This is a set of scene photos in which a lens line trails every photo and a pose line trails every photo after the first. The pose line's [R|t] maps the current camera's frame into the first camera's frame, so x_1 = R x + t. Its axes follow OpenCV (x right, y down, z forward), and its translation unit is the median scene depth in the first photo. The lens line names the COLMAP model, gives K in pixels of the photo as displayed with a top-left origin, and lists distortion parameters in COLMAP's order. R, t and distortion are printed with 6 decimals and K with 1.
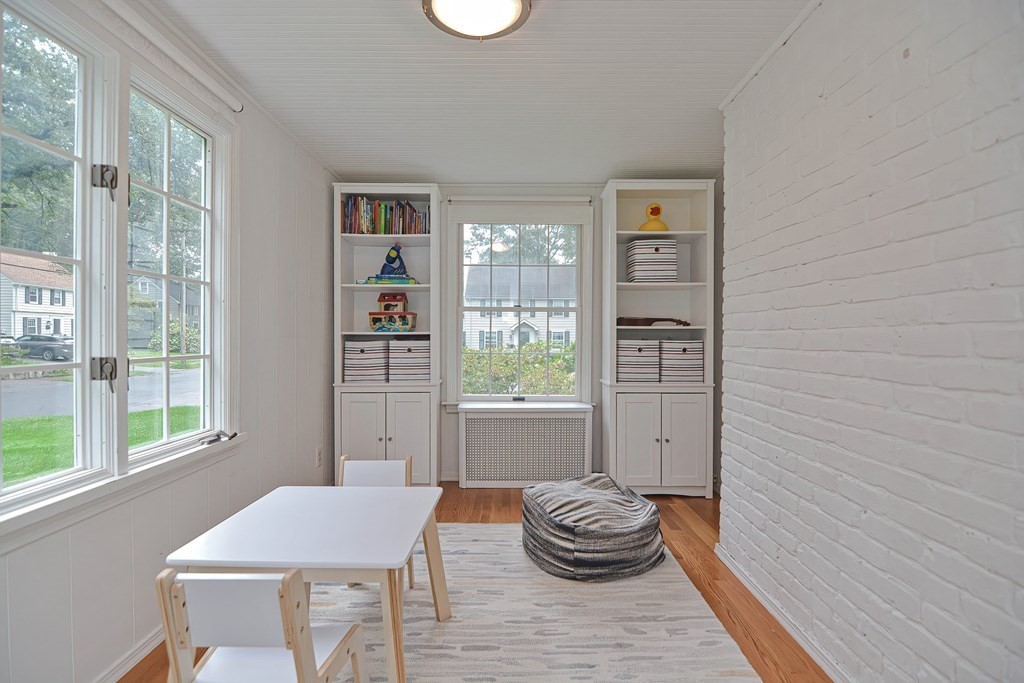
lens RADIAL K [[505.1, 0, 512.3], [0, 505.1, 339.3], [0, 0, 1]] dist [-0.004615, -0.010682]
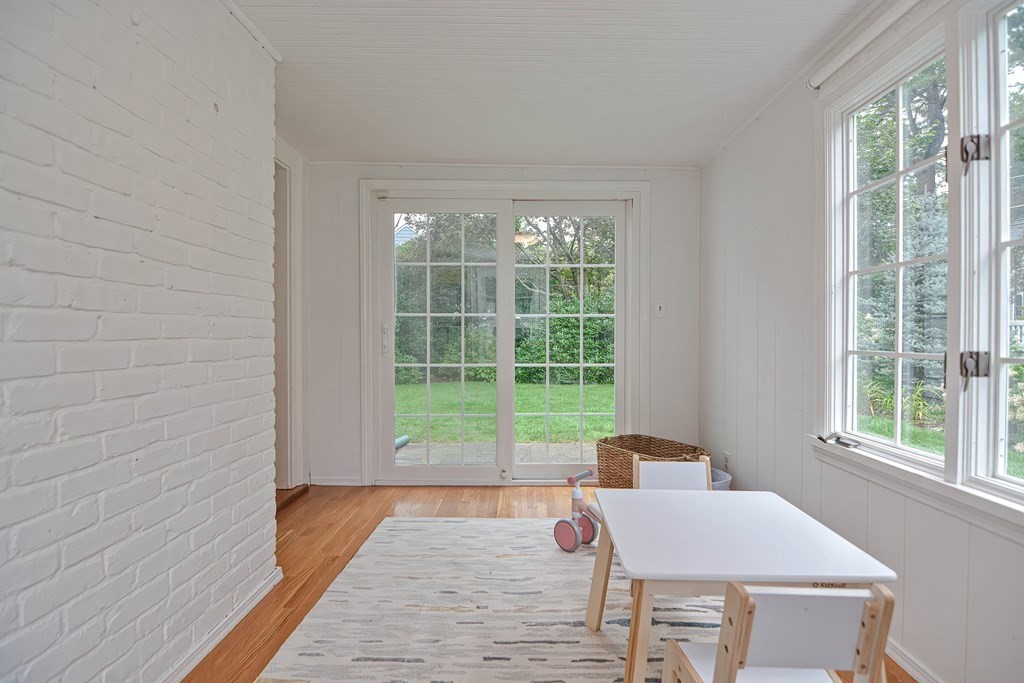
lens RADIAL K [[505.1, 0, 513.7], [0, 505.1, 337.0], [0, 0, 1]] dist [-0.004615, -0.010682]
pose [[-0.999829, -0.007528, 0.016866, -0.009804], [-0.007321, 0.999898, 0.012266, 0.004218], [-0.016957, 0.012140, -0.999783, 1.889359]]
